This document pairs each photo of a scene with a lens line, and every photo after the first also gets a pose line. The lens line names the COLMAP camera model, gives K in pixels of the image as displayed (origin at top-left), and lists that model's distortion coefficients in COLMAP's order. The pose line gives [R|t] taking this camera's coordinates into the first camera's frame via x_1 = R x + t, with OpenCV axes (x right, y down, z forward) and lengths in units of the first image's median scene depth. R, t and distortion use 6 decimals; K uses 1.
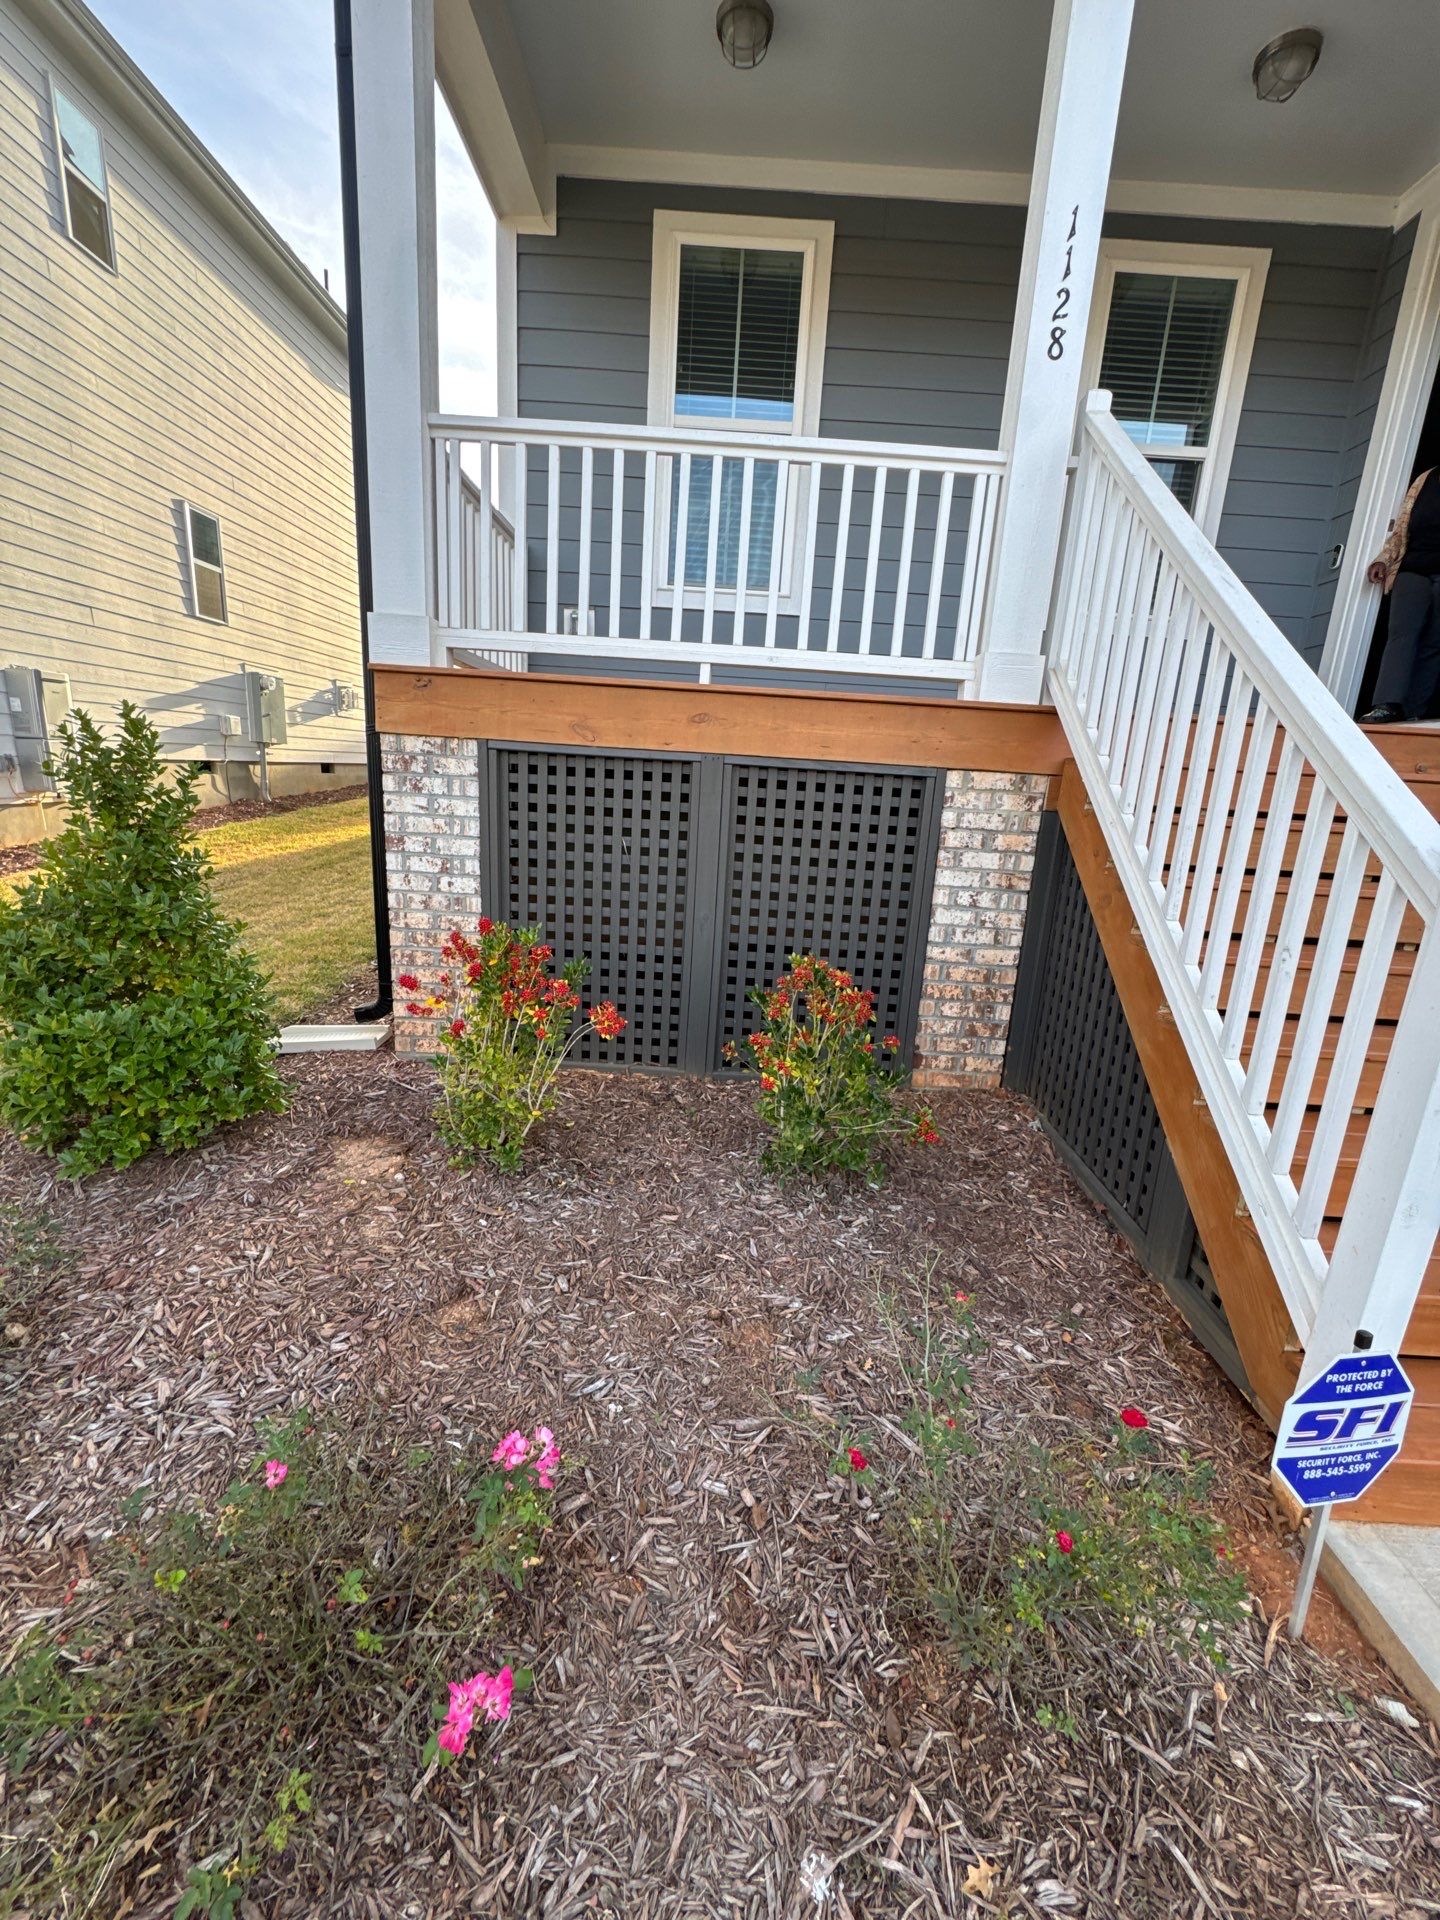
lens RADIAL K [[774.8, 0, 730.9], [0, 774.8, 958.7], [0, 0, 1]] dist [-0.001403, -0.000277]
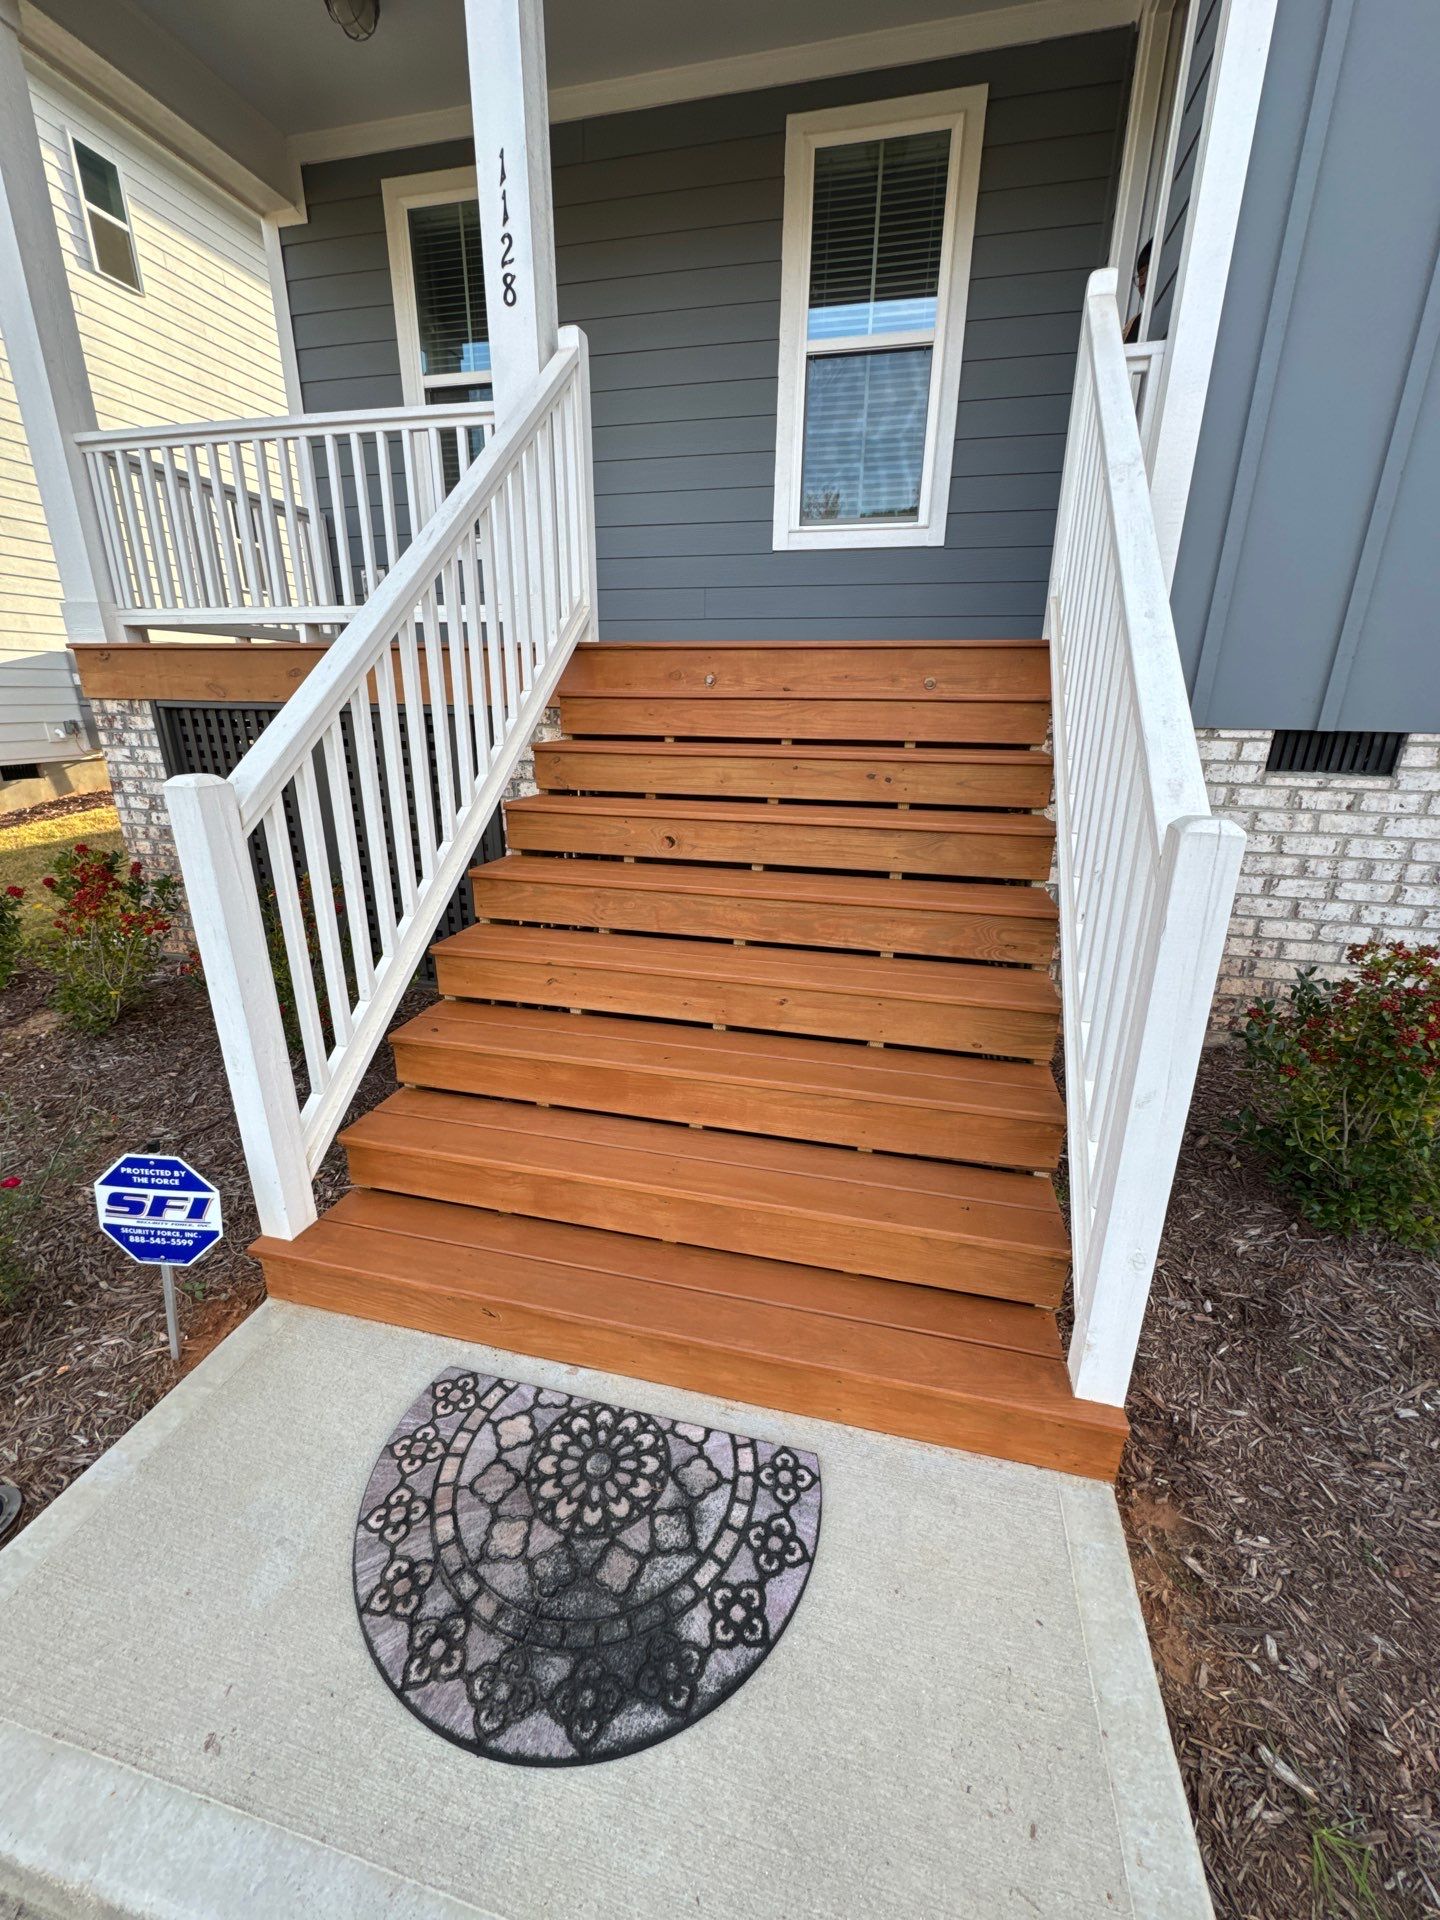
lens RADIAL K [[774.8, 0, 712.1], [0, 774.8, 960.7], [0, 0, 1]] dist [-0.001403, -0.000277]
pose [[0.971168, 0.031066, -0.236363, 0.847970], [-0.010620, 0.996127, 0.087287, 0.015459], [0.238159, -0.082260, 0.967736, -0.022478]]
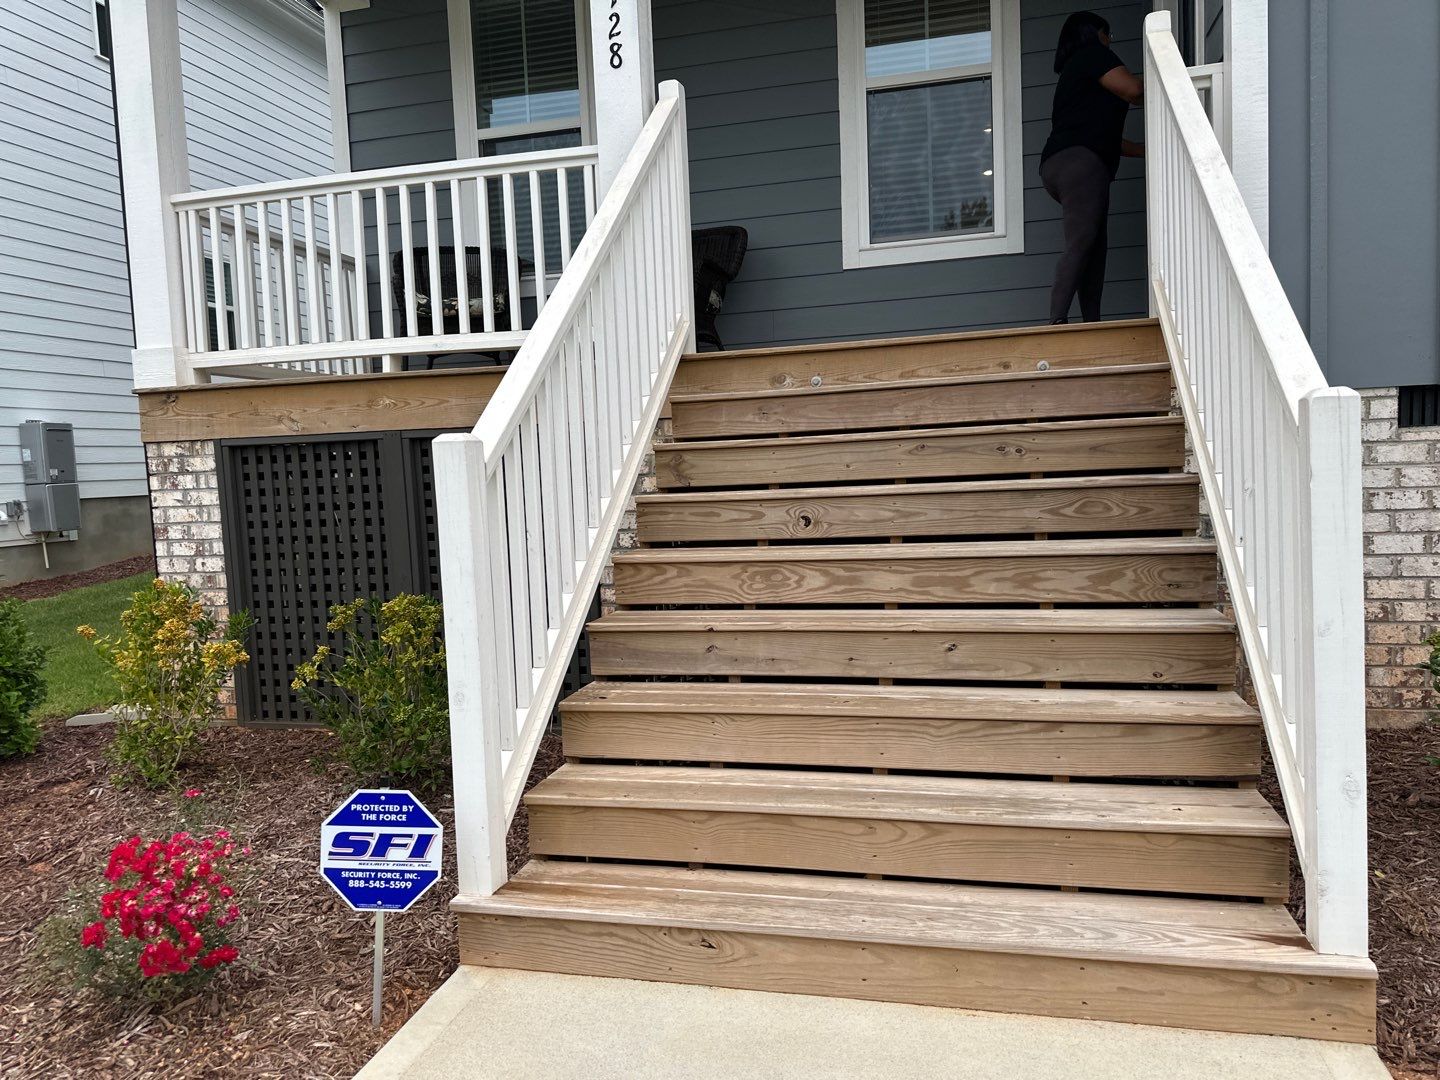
lens RADIAL K [[1026.3, 0, 707.8], [0, 1026.3, 541.1], [0, 0, 1]] dist [0.049060, -0.068875]
pose [[0.966442, -0.080795, -0.243848, 0.767103], [0.040056, 0.985037, -0.167621, 0.162777], [0.253742, 0.152229, 0.955218, -0.292326]]
